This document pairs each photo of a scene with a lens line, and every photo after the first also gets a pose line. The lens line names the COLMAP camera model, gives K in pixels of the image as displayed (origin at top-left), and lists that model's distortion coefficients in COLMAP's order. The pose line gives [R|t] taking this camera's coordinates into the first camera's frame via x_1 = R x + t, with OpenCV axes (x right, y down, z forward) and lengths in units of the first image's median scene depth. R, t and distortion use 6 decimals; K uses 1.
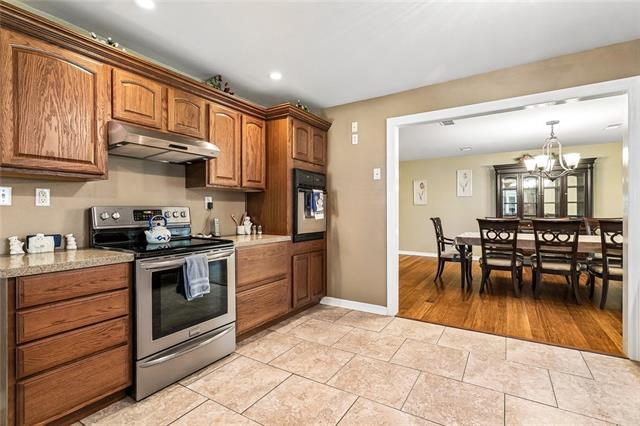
lens RADIAL K [[304.6, 0, 318.9], [0, 304.6, 211.8], [0, 0, 1]] dist [0.003876, 0.000743]
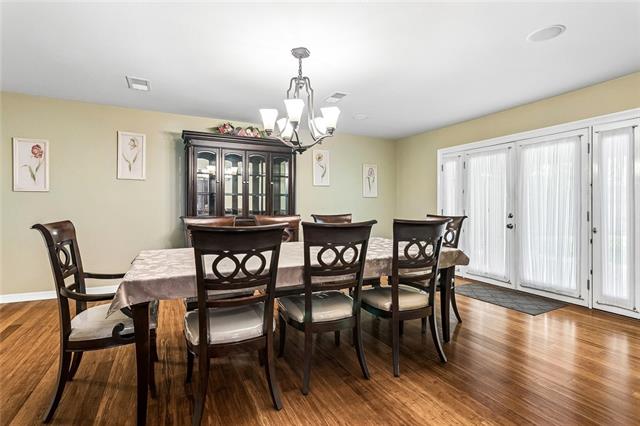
lens RADIAL K [[304.6, 0, 318.7], [0, 304.6, 208.3], [0, 0, 1]] dist [0.003876, 0.000743]
pose [[0.524795, 0.000357, 0.851229, 0.266987], [-0.002960, 0.999995, 0.001406, 0.002870], [-0.851224, -0.003257, 0.524793, 0.614683]]
